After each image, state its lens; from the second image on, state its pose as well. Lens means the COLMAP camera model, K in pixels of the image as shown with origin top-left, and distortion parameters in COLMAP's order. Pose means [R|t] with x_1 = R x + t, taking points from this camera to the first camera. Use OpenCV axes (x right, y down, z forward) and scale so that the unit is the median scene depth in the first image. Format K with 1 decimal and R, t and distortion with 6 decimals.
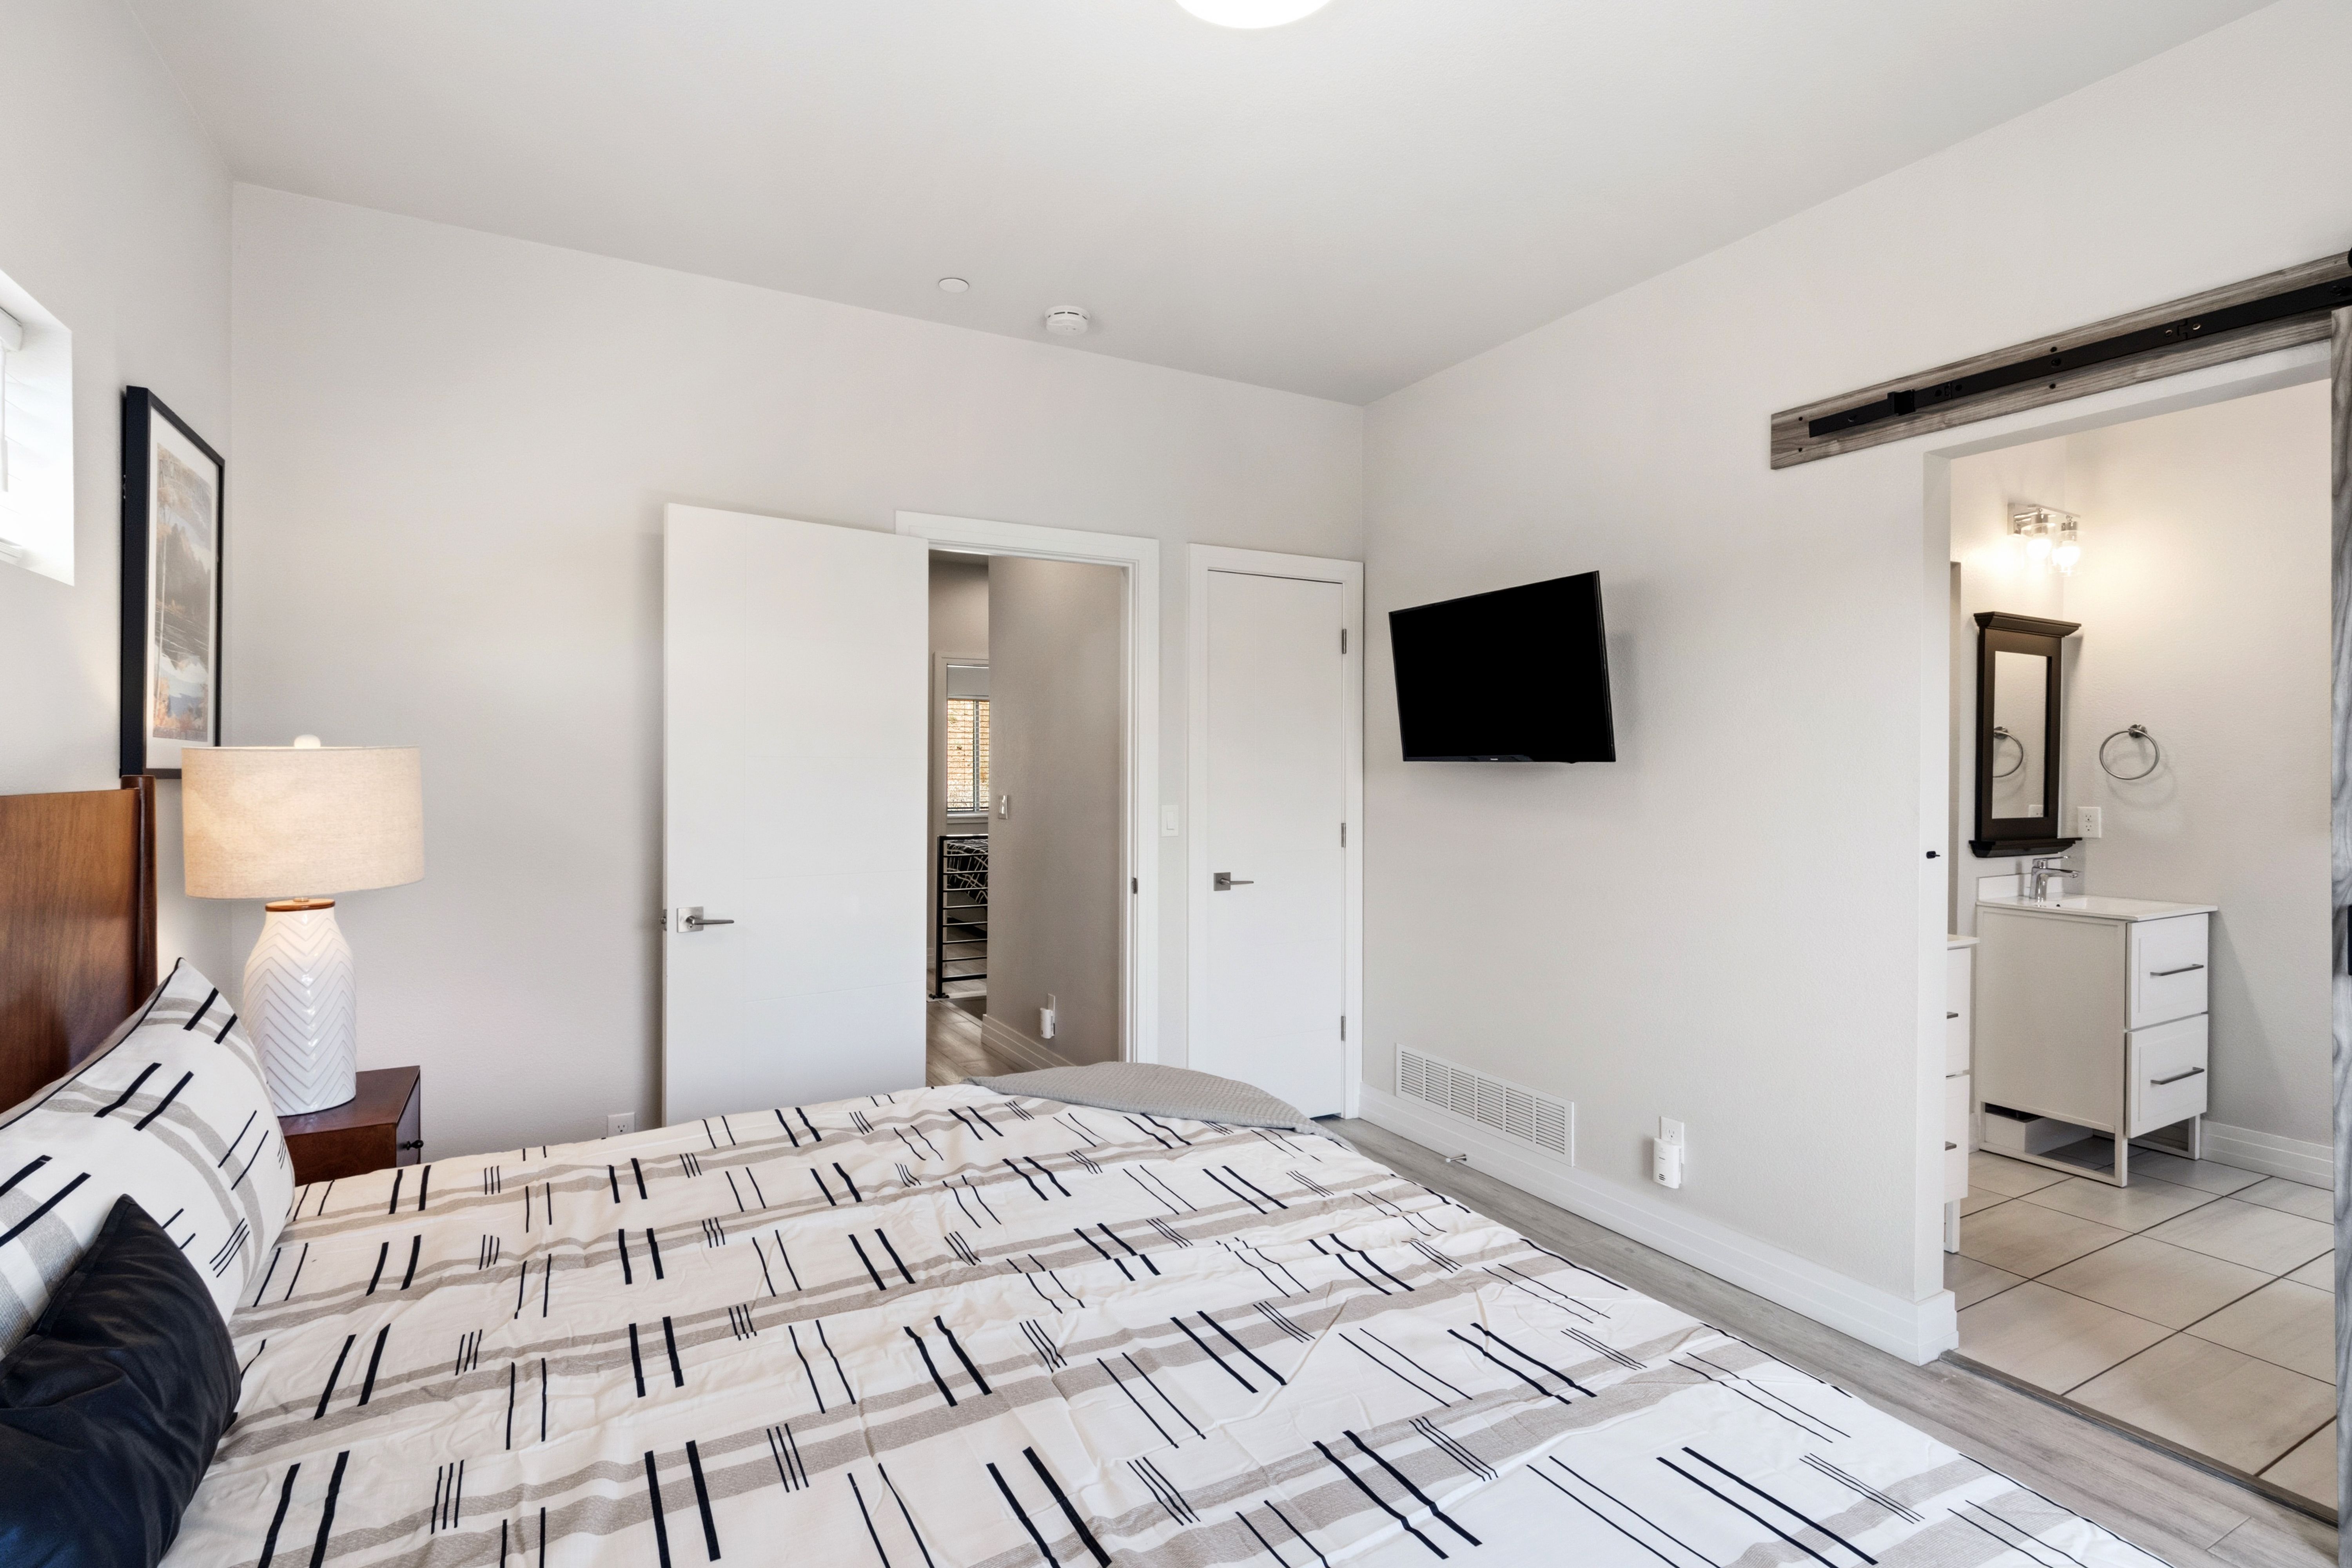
lens RADIAL K [[1102.9, 0, 1152.8], [0, 1102.9, 773.9], [0, 0, 1]] dist [0.000719, -0.004879]
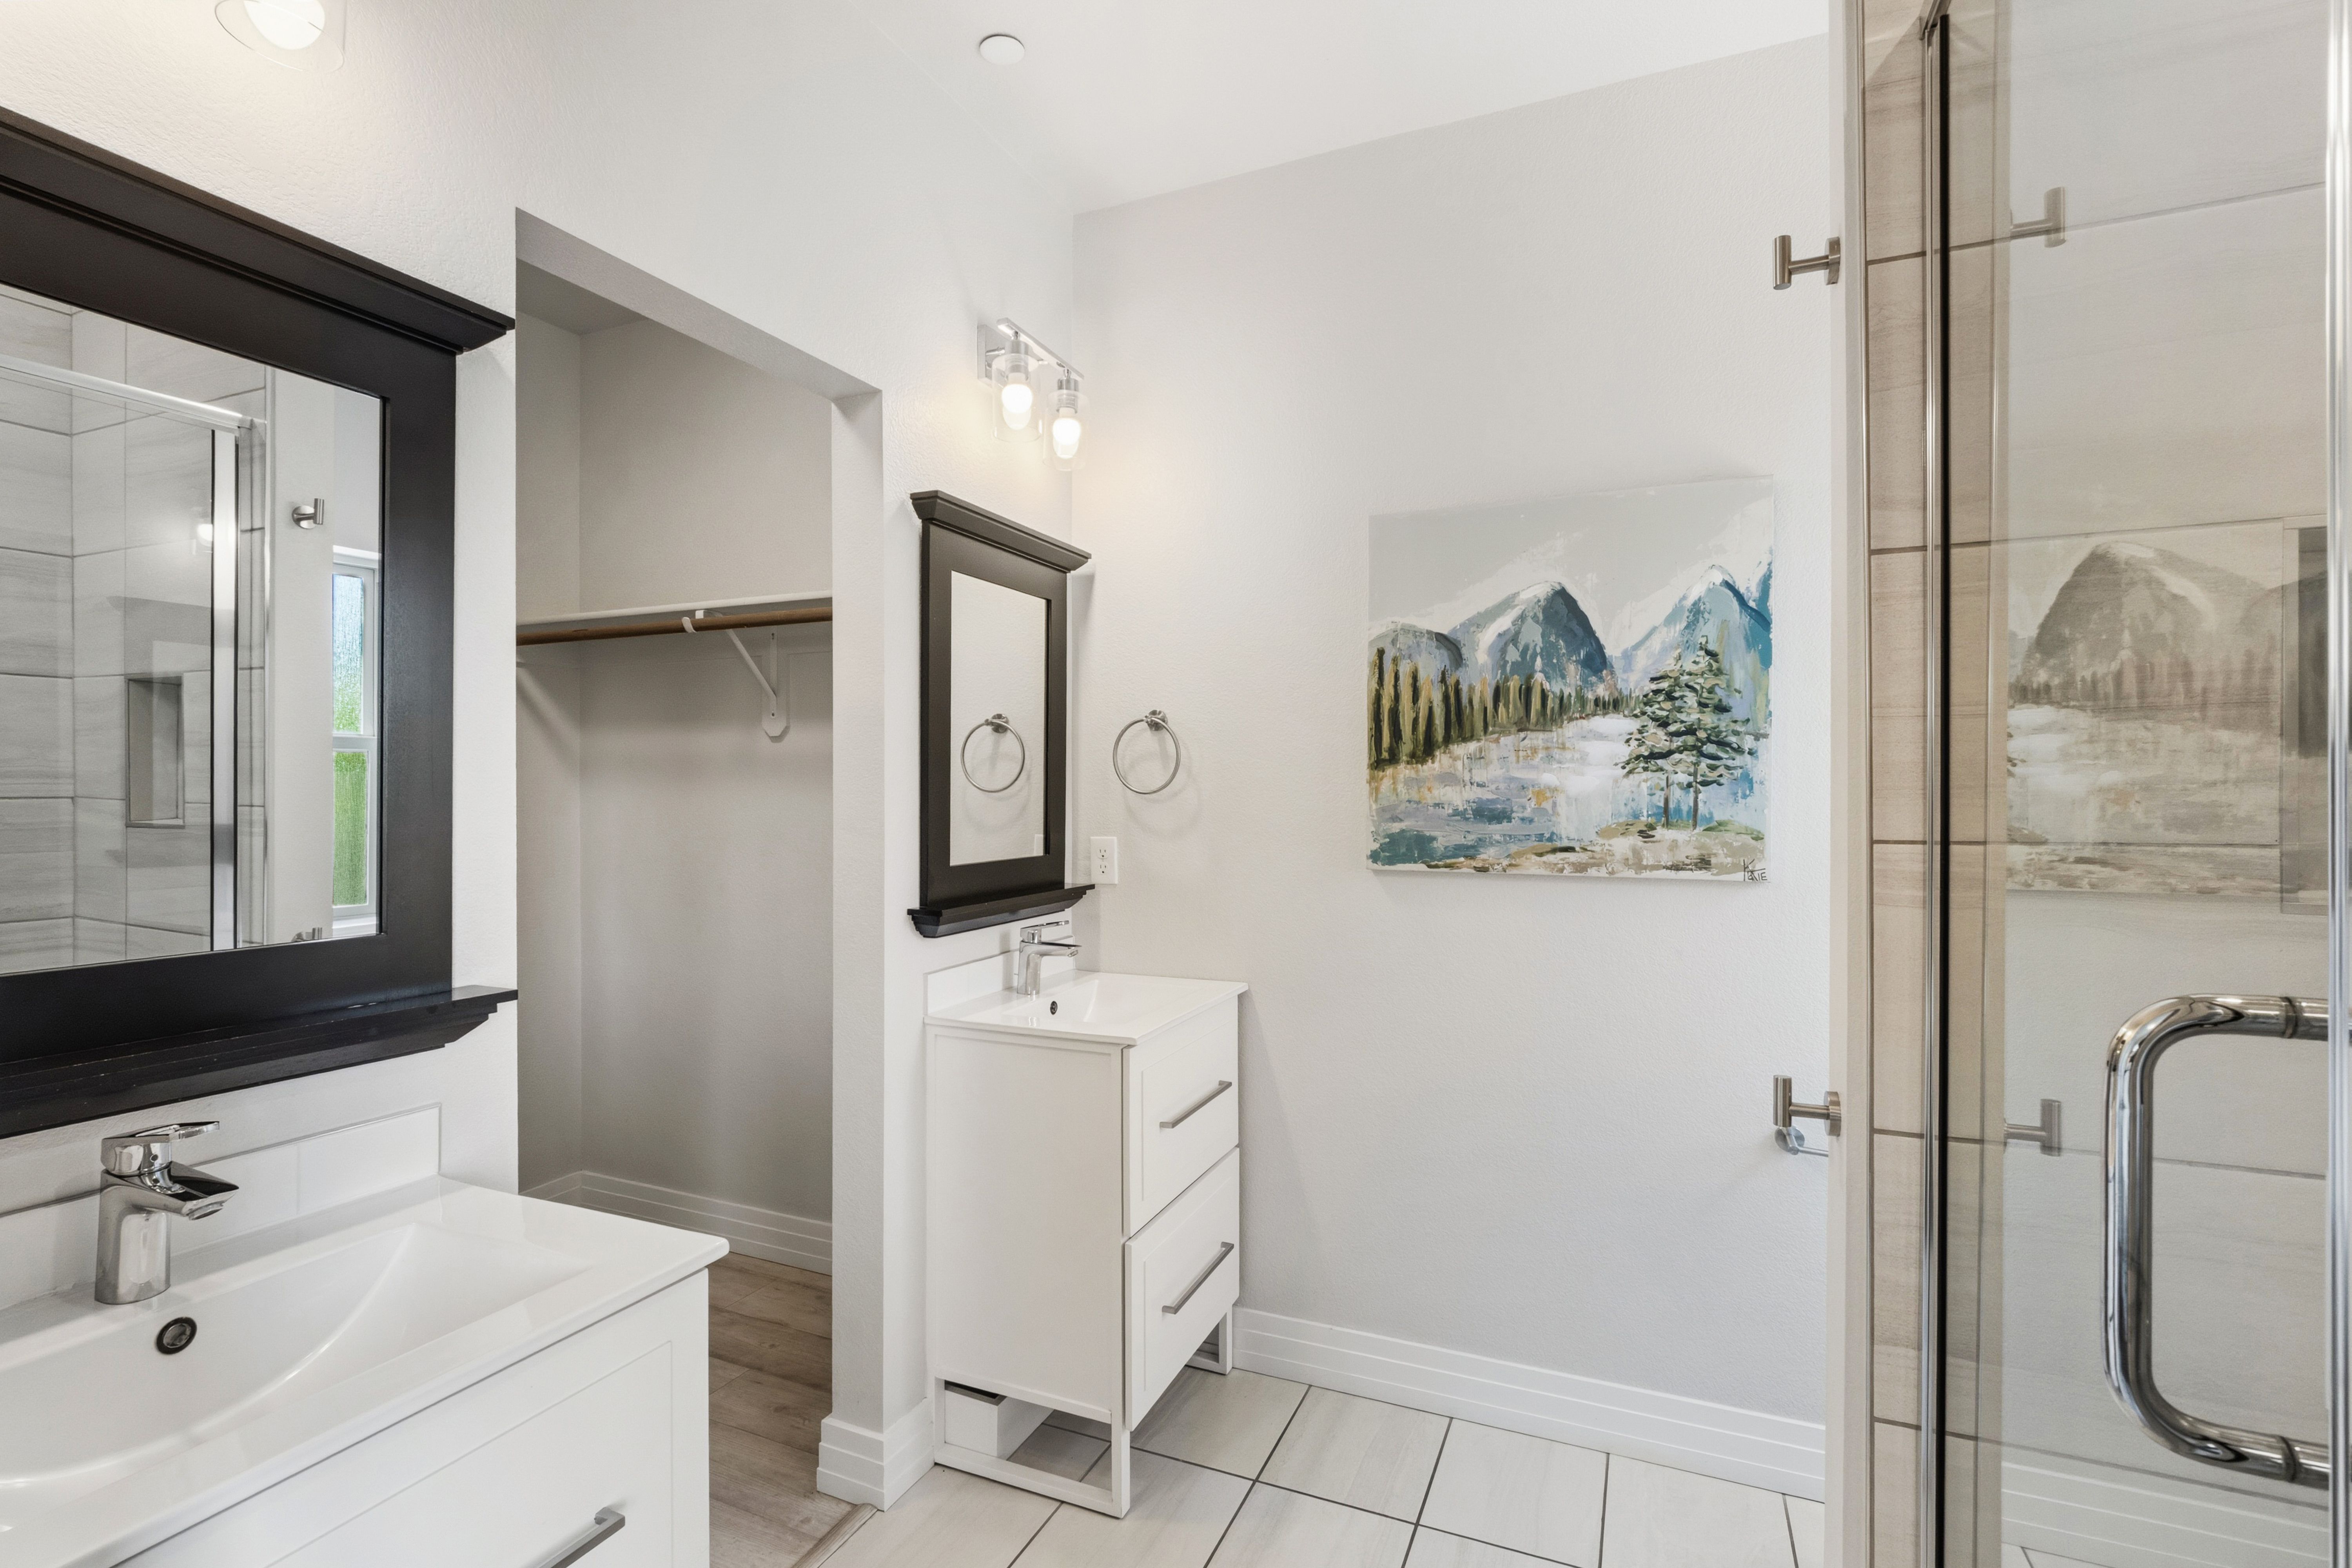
lens RADIAL K [[1102.9, 0, 1158.3], [0, 1102.9, 788.8], [0, 0, 1]] dist [0.000719, -0.004879]
pose [[0.793739, -0.007839, 0.608208, 0.502188], [0.010234, 0.999948, -0.000468, 0.002413], [-0.608173, 0.006595, 0.793777, 0.484906]]
